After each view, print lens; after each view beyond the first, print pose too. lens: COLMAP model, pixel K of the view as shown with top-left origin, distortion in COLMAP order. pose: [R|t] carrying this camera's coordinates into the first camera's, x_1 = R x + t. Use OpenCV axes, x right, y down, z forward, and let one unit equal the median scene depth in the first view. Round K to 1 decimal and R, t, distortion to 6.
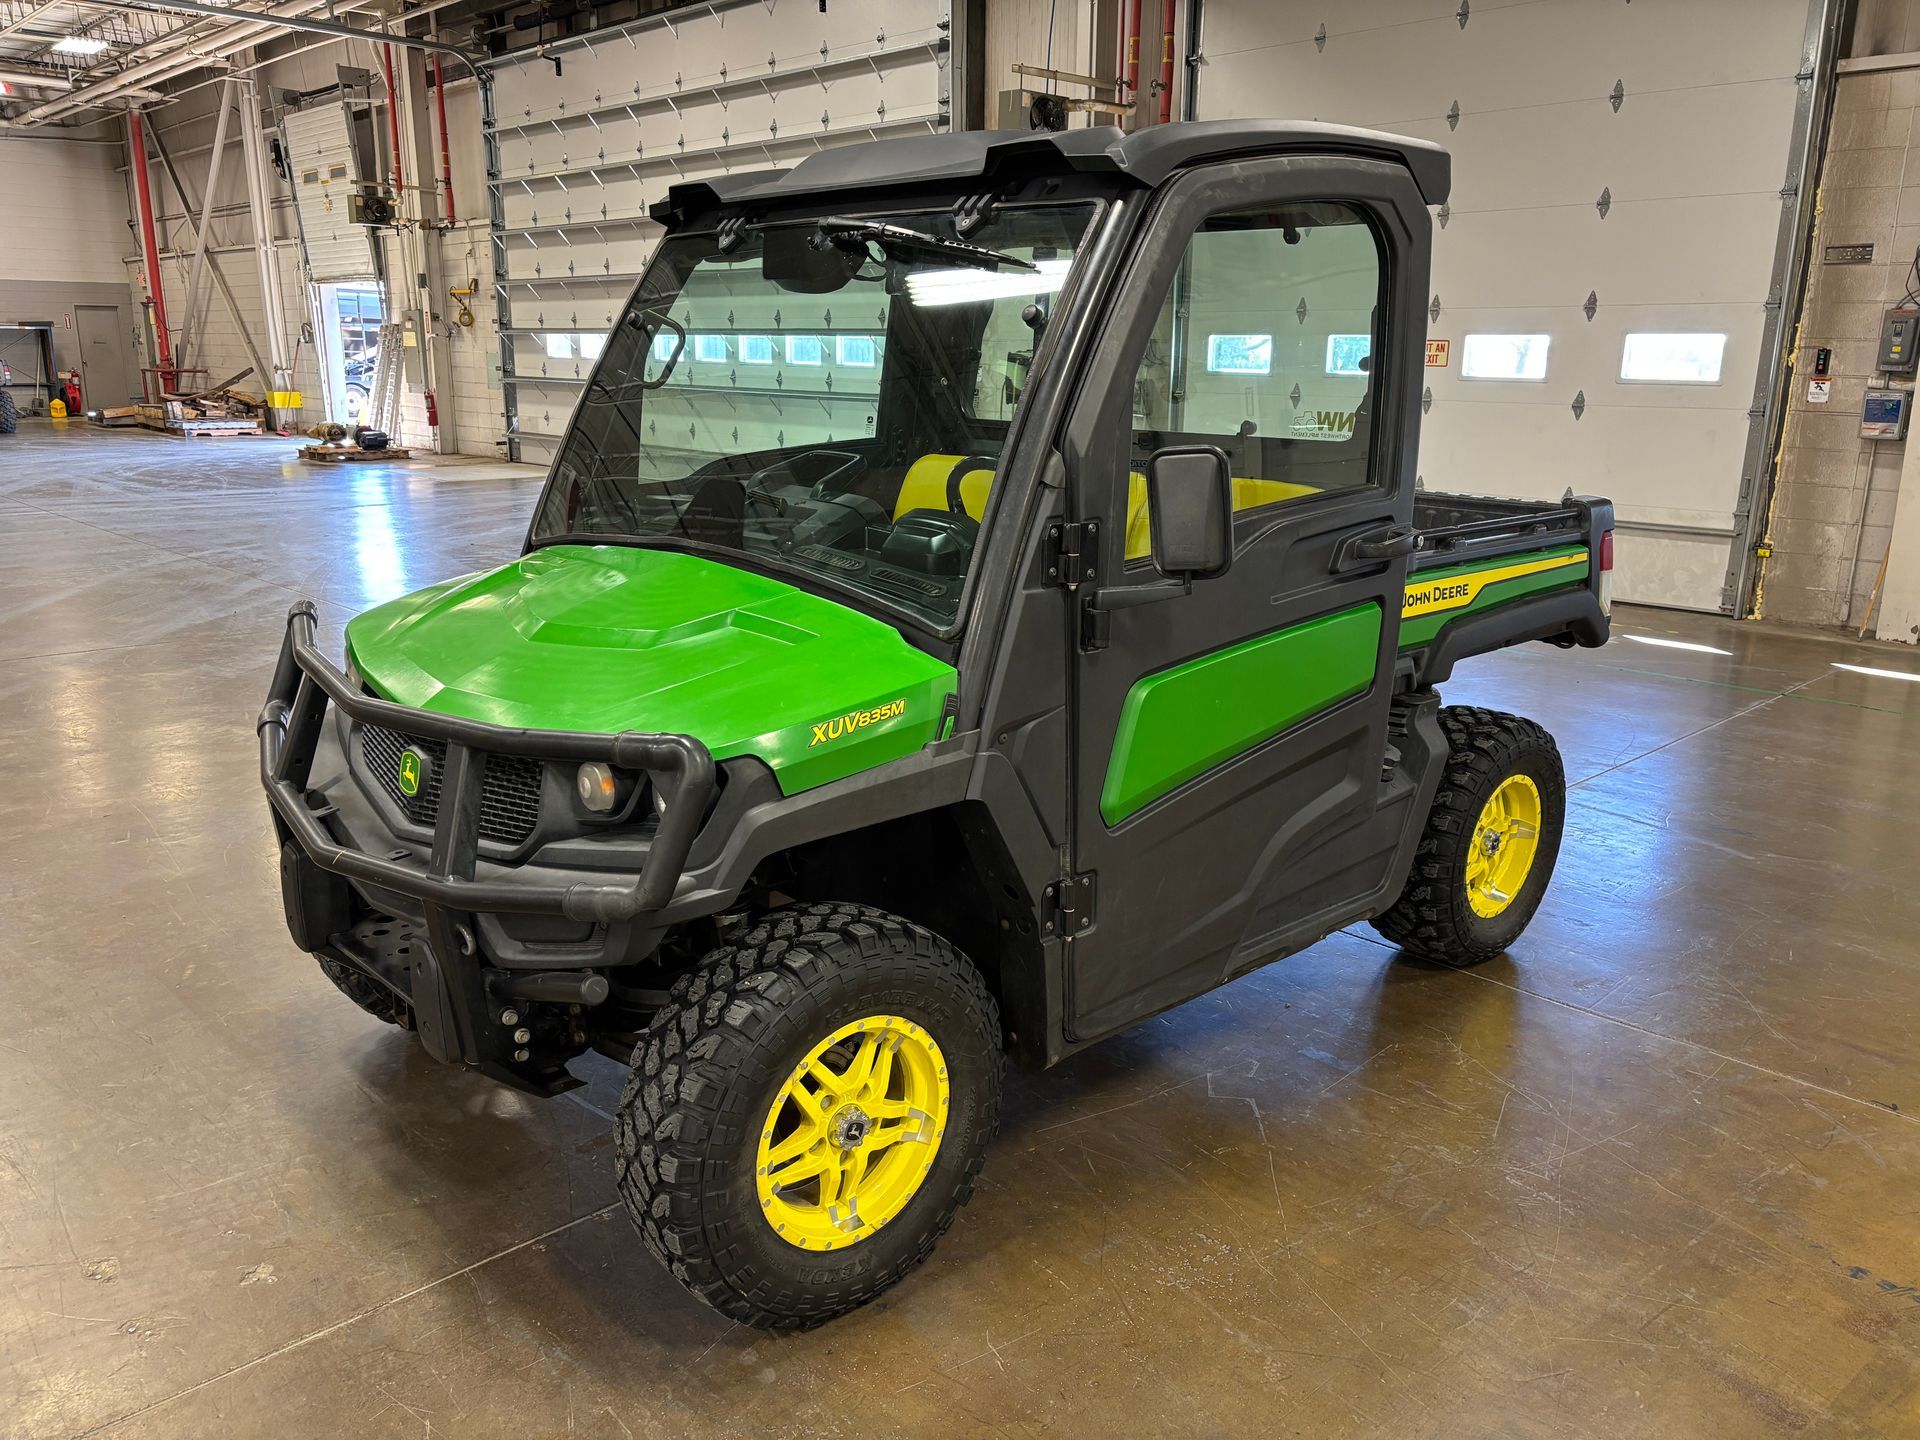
lens RADIAL K [[1493.1, 0, 960.0], [0, 1493.1, 720.0], [0, 0, 1]] dist [0.059291, -0.069910]
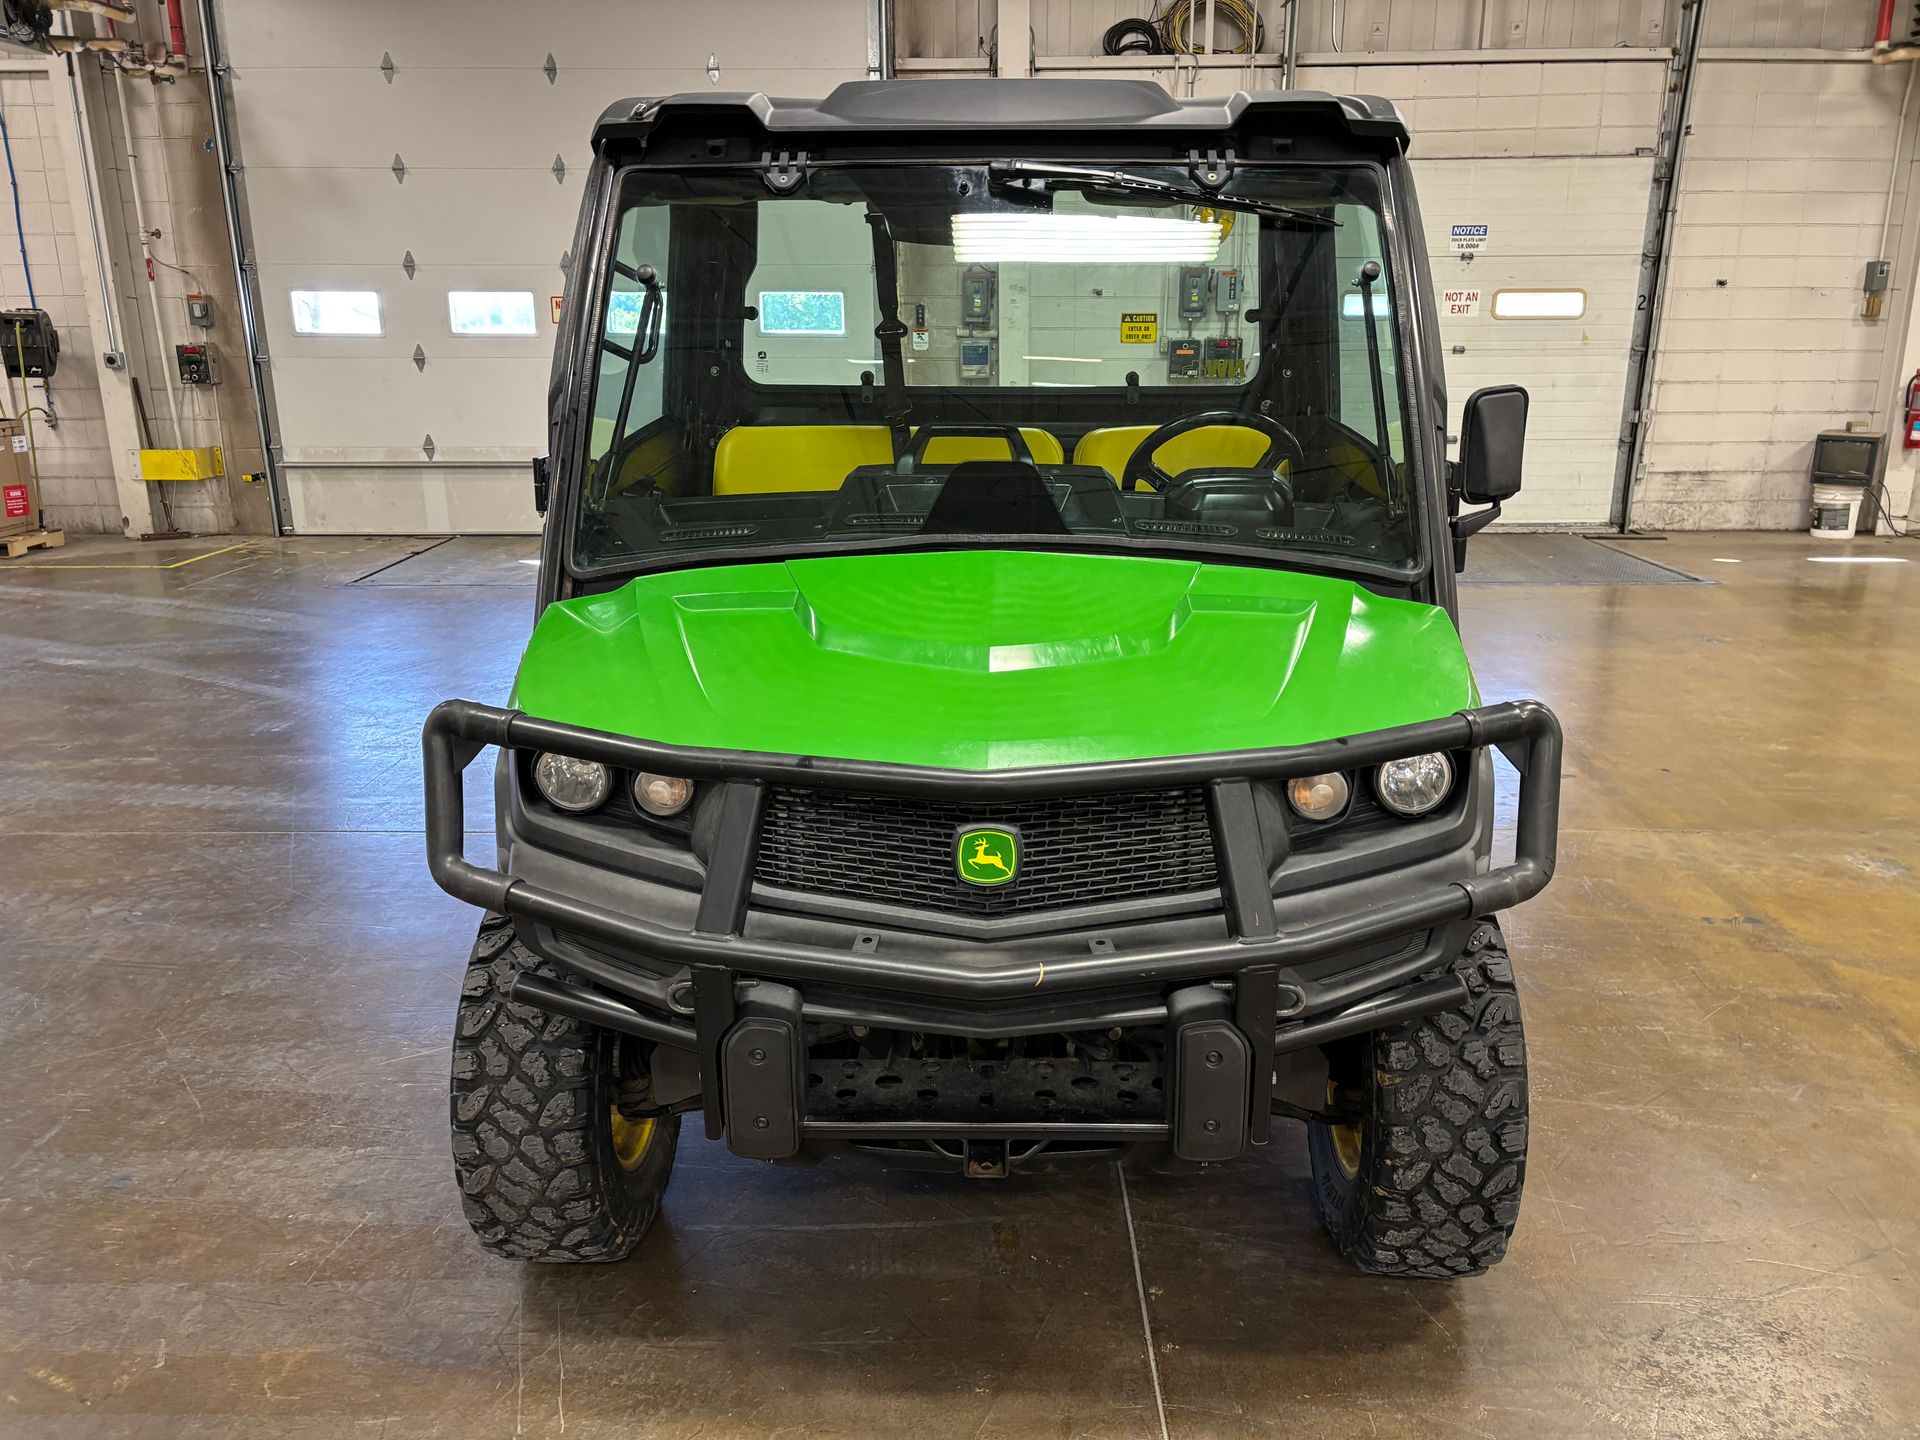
lens RADIAL K [[1493.1, 0, 960.0], [0, 1493.1, 720.0], [0, 0, 1]] dist [0.059291, -0.069910]
pose [[0.690107, -0.205894, 0.693801, -0.609475], [0.188706, 0.976707, 0.102149, -0.079317], [-0.698672, 0.060430, 0.712886, 0.301384]]
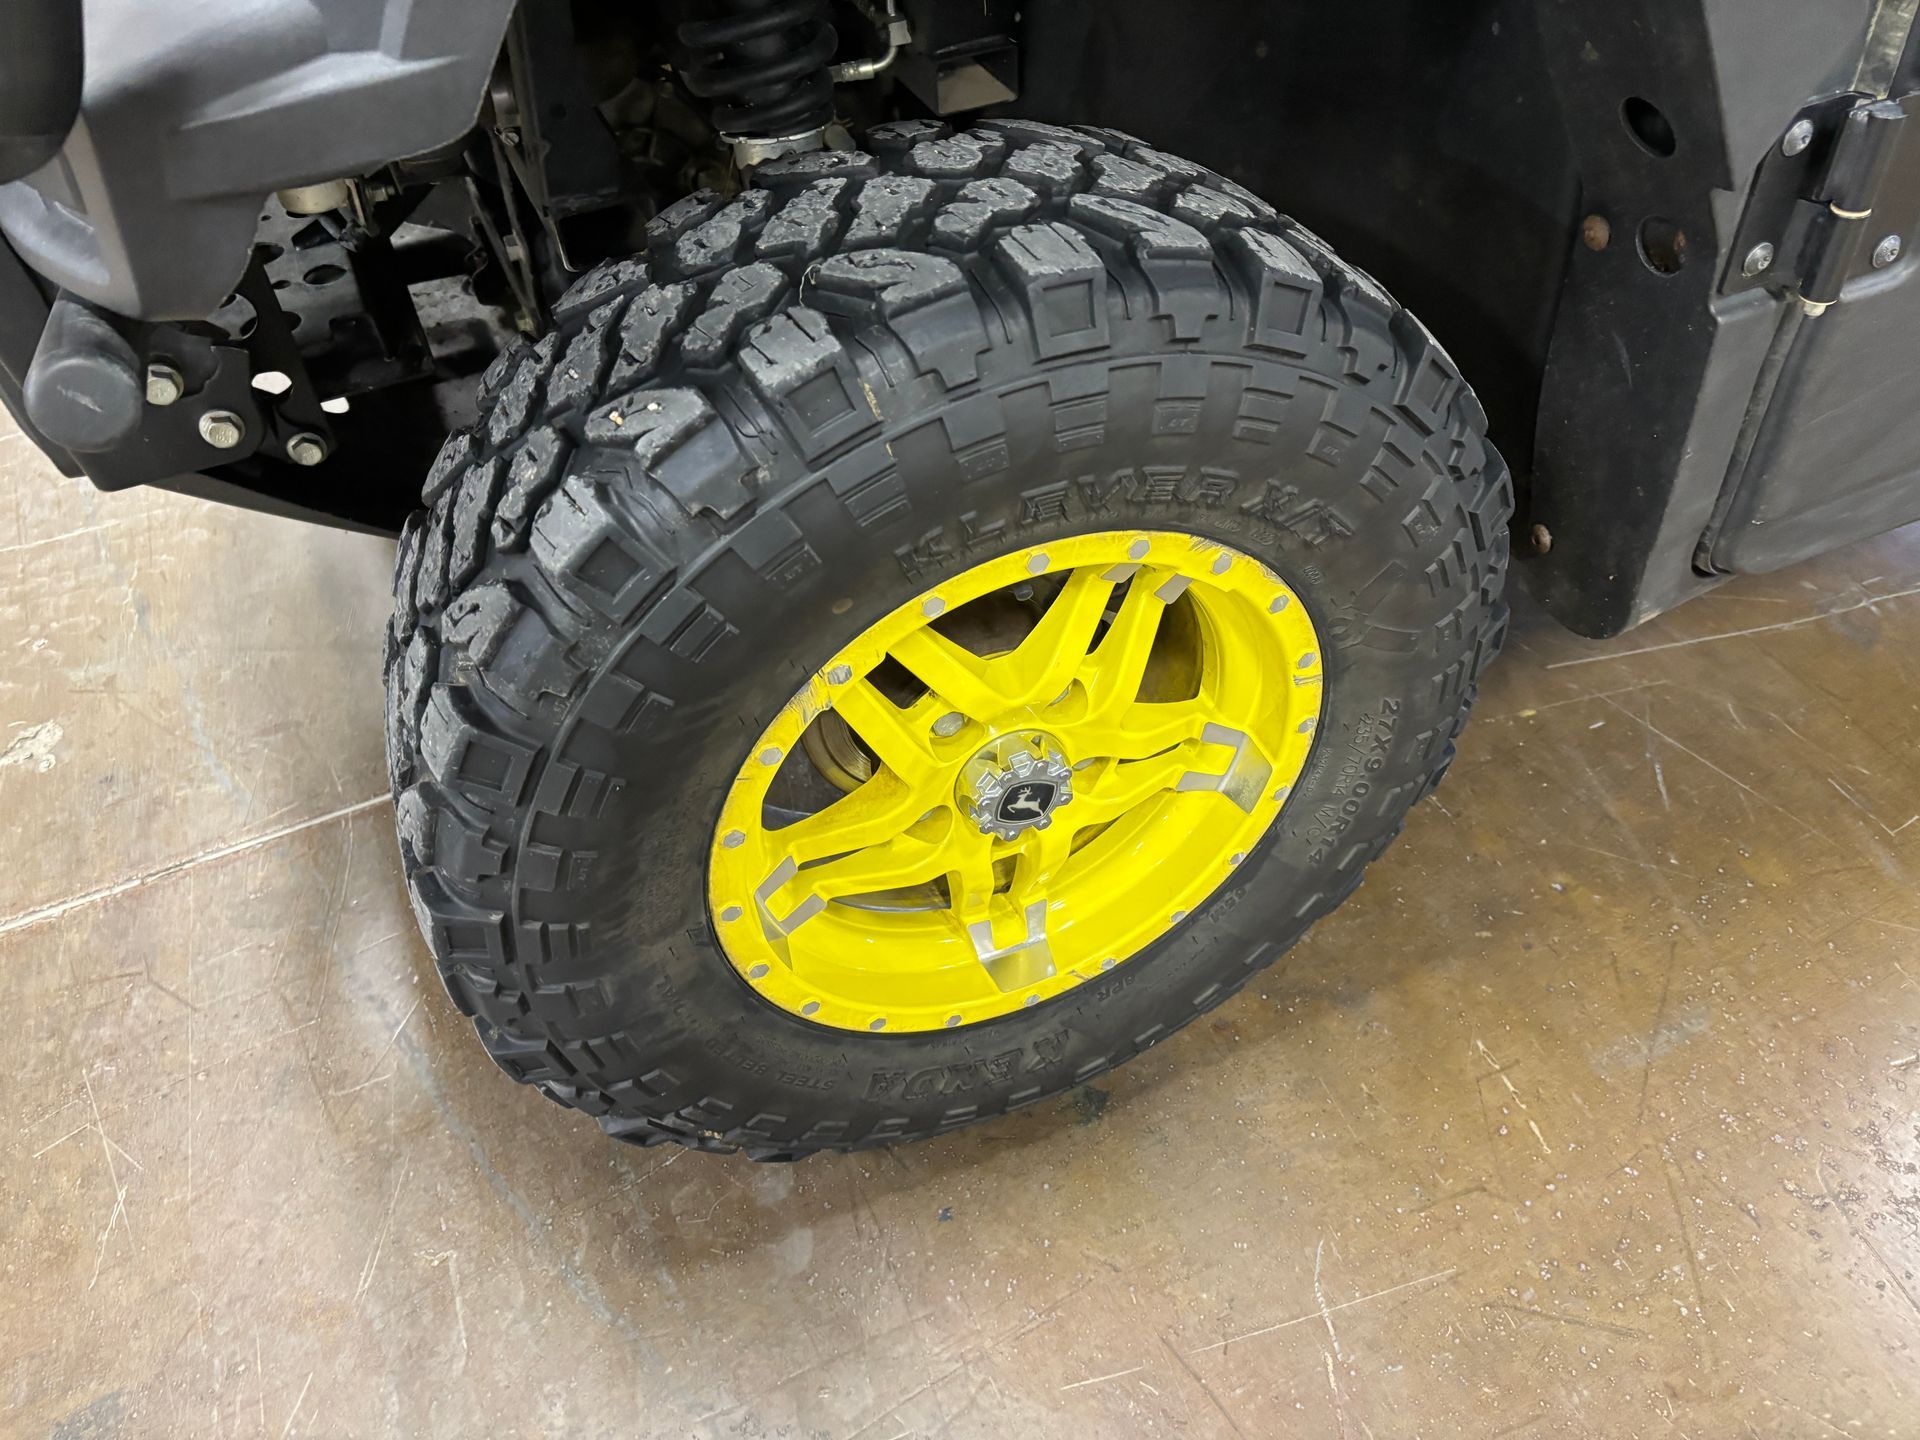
lens RADIAL K [[1475.8, 0, 961.5], [0, 1475.8, 709.5], [0, 0, 1]] dist [0.010830, -0.003837]
pose [[0.945664, 0.183438, -0.268459, 0.004319], [-0.019449, 0.856092, 0.516457, 0.045464], [0.324564, -0.483174, 0.813143, 0.459113]]
